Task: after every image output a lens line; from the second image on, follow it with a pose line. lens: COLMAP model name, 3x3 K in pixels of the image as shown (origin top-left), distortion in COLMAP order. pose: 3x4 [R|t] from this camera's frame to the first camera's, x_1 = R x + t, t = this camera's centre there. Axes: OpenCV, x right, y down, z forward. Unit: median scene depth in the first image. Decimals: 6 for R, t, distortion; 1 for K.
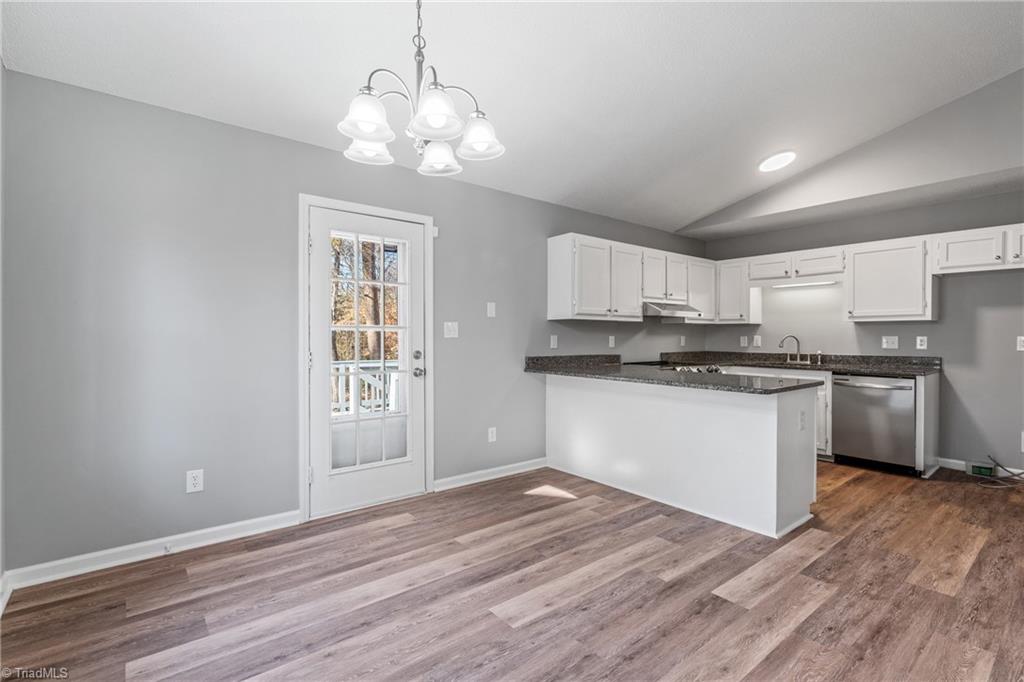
lens RADIAL K [[469.2, 0, 512.6], [0, 469.2, 340.9], [0, 0, 1]] dist [0.006218, -0.003124]
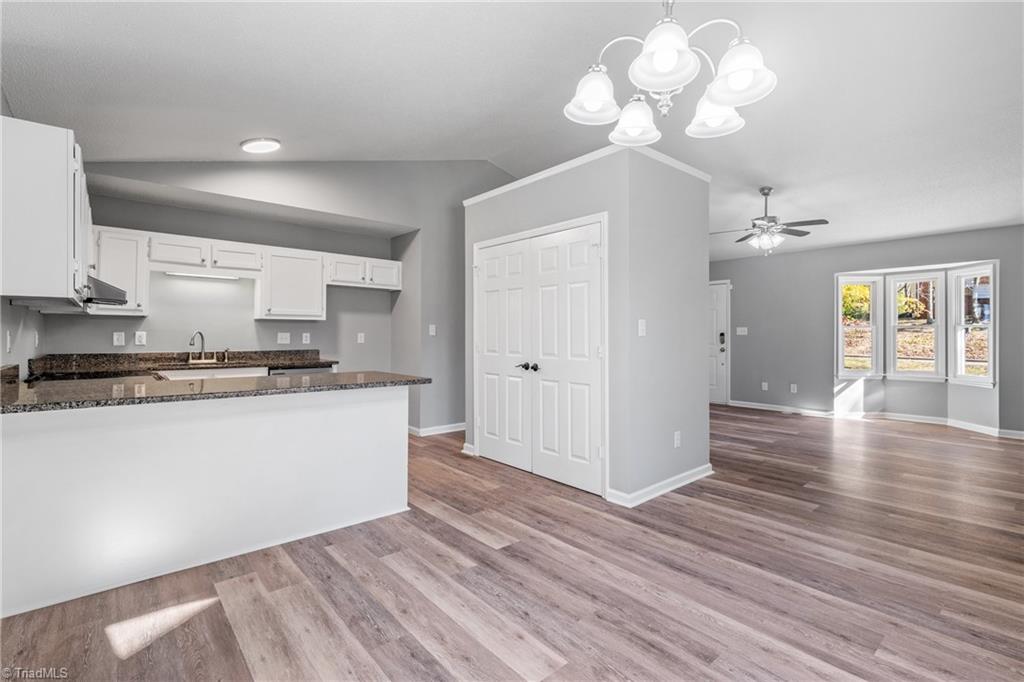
lens RADIAL K [[469.2, 0, 524.1], [0, 469.2, 335.3], [0, 0, 1]] dist [0.006218, -0.003124]
pose [[-0.047433, -0.003369, 0.998869, -0.595593], [-0.002410, 0.999992, 0.003258, -0.014916], [-0.998872, -0.002253, -0.047441, 0.749704]]
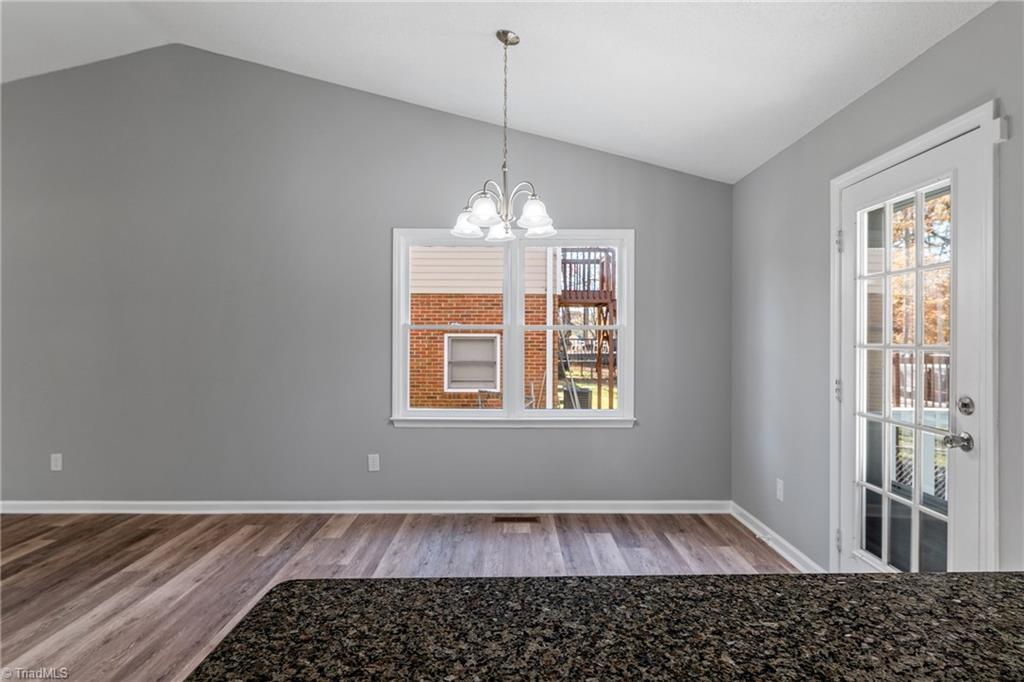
lens RADIAL K [[546.1, 0, 518.0], [0, 546.1, 336.5], [0, 0, 1]] dist [0.009134, -0.001096]
pose [[-0.619951, -0.005668, -0.784620, 0.654388], [-0.004330, 0.999983, -0.003803, -0.050627], [0.784628, 0.001040, -0.619966, 1.212539]]
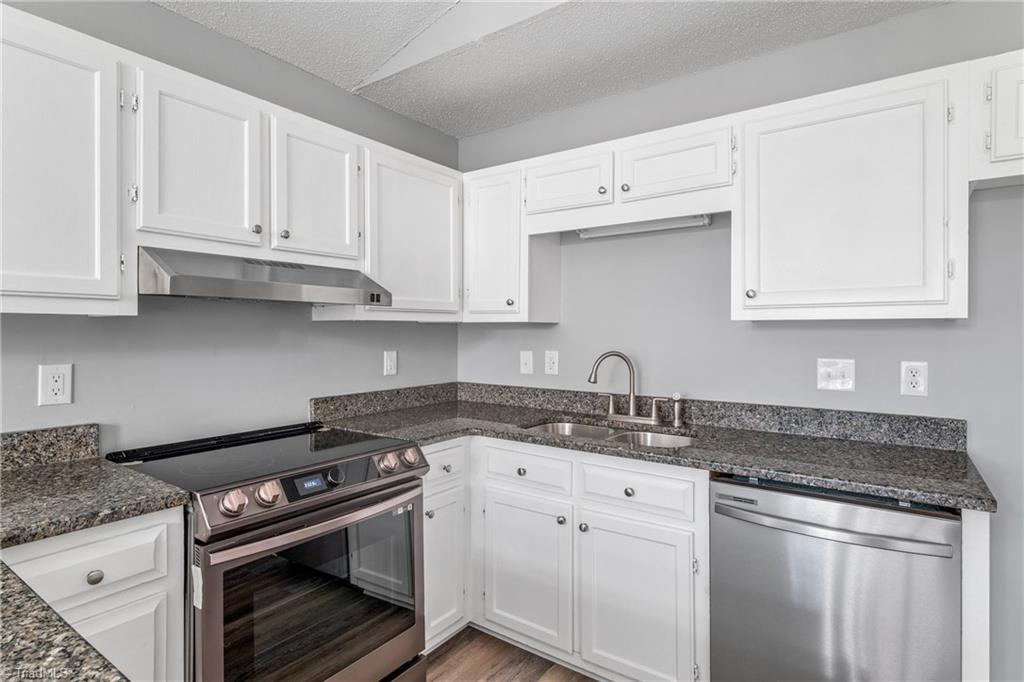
lens RADIAL K [[523.7, 0, 509.2], [0, 523.7, 330.3], [0, 0, 1]] dist [0.001077, -0.000939]
pose [[0.964590, -0.001094, 0.263752, 0.684429], [0.001776, 0.999996, -0.002346, -0.052519], [-0.263748, 0.002732, 0.964588, 1.046780]]
